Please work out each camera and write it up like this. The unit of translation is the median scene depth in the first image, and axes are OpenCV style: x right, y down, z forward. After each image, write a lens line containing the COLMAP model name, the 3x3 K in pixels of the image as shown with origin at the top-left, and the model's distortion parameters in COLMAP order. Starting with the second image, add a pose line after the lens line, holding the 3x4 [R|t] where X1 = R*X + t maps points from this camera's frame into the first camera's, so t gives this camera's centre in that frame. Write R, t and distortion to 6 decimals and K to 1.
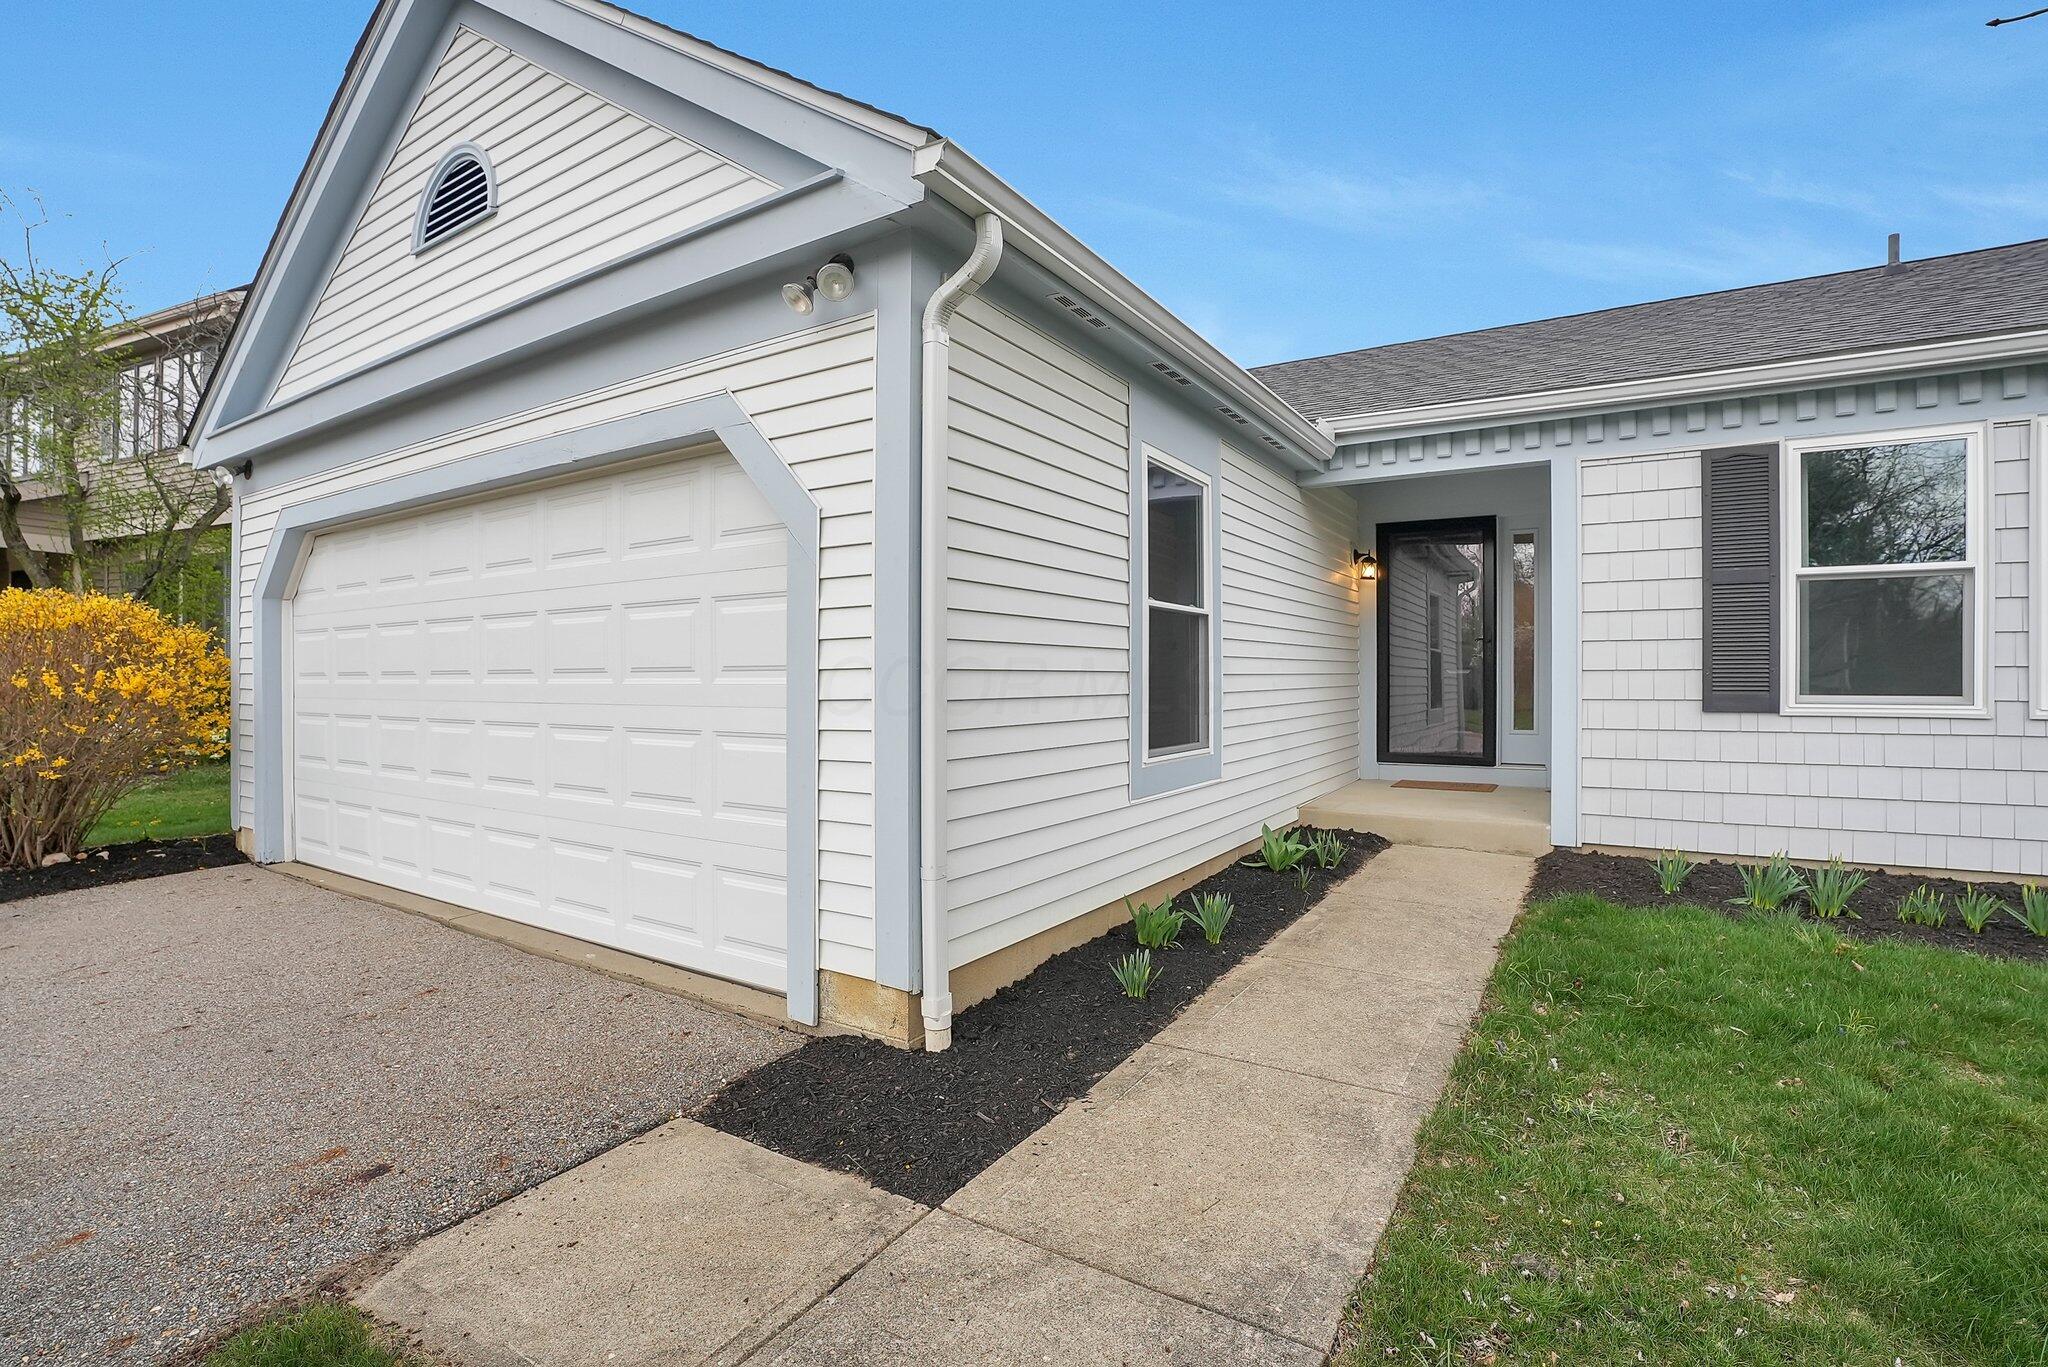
lens RADIAL K [[895.3, 0, 1024.0], [0, 895.3, 683.5], [0, 0, 1]] dist [-0.025956, 0.000358]
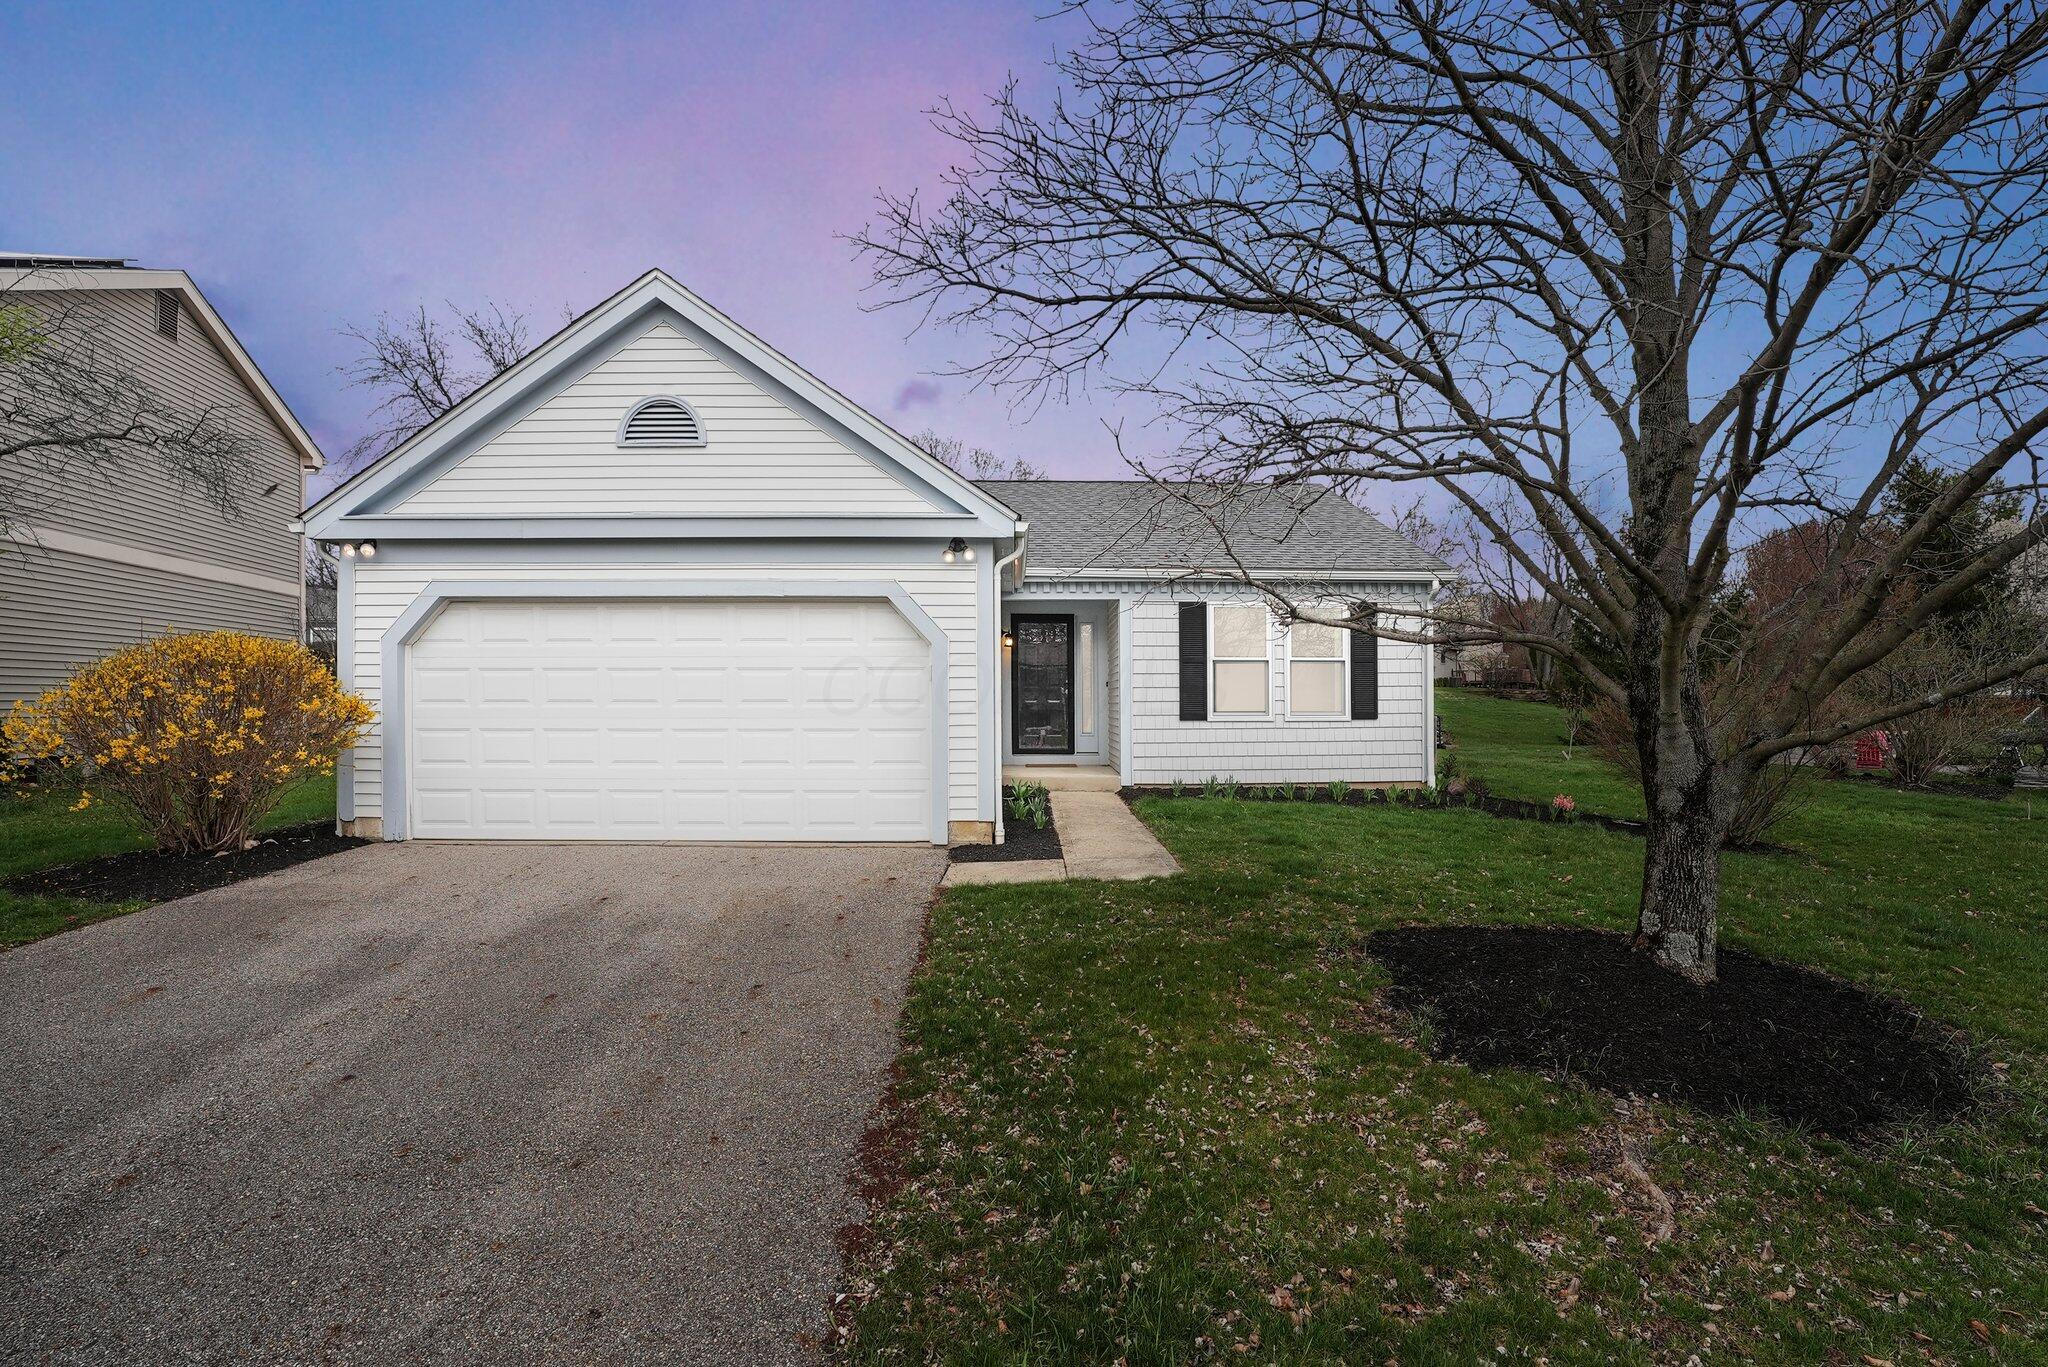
lens RADIAL K [[974.0, 0, 1024.0], [0, 974.0, 683.5], [0, 0, 1]] dist [-0.001474, -0.000264]
pose [[0.826996, 0.013548, 0.562045, -0.919295], [0.003280, 0.999576, -0.028921, 0.009094], [-0.562199, 0.025761, 0.826601, -0.795923]]
